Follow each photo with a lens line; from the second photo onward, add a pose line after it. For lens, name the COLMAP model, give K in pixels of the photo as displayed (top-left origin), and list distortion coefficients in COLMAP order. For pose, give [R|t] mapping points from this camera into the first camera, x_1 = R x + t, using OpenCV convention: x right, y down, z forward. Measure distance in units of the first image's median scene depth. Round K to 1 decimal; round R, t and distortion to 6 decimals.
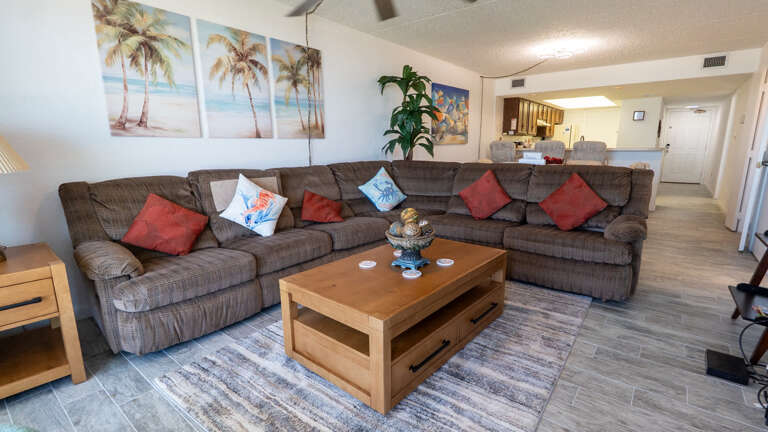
lens RADIAL K [[357.5, 0, 385.1], [0, 357.5, 221.9], [0, 0, 1]] dist [-0.003252, 0.000437]
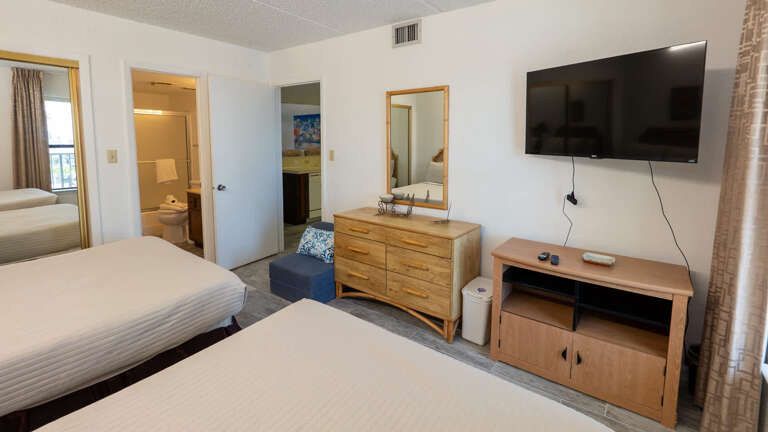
lens RADIAL K [[355.9, 0, 386.2], [0, 355.9, 215.1], [0, 0, 1]] dist [-0.001944, -0.000384]
pose [[0.040822, 0.189855, -0.980963, 3.043616], [-0.236103, 0.955810, 0.175162, -0.483532], [0.970870, 0.224458, 0.083843, 2.084650]]
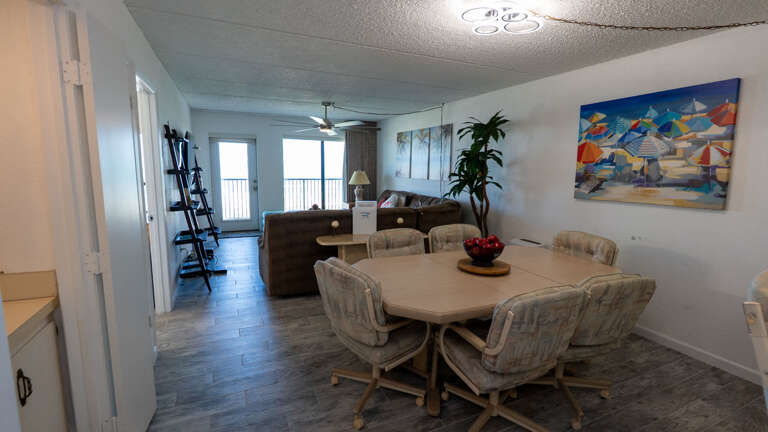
lens RADIAL K [[355.9, 0, 386.2], [0, 355.9, 215.1], [0, 0, 1]] dist [-0.001944, -0.000384]
pose [[-0.451409, 0.121245, -0.884042, 1.301785], [-0.200184, 0.951712, 0.232744, -0.406118], [0.869573, 0.282034, -0.405340, 1.469439]]
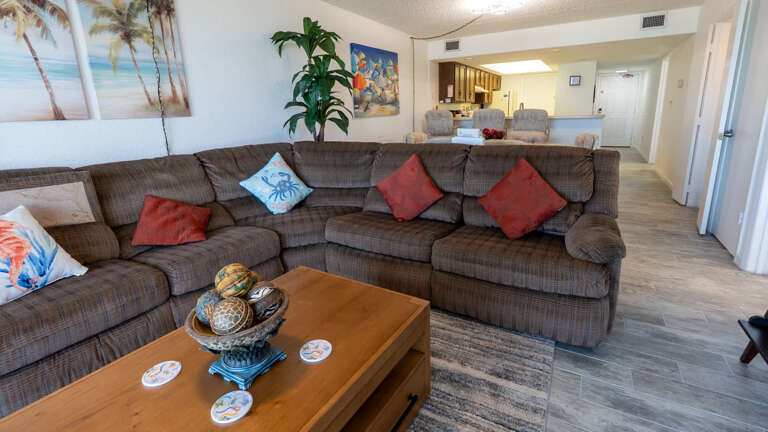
lens RADIAL K [[354.7, 0, 384.4], [0, 354.7, 193.4], [0, 0, 1]] dist [-0.002509, 0.000107]
pose [[0.989416, -0.052287, 0.135358, 0.116673], [0.050621, 0.998594, 0.015721, -0.072478], [-0.135990, -0.008703, 0.990672, 0.249458]]
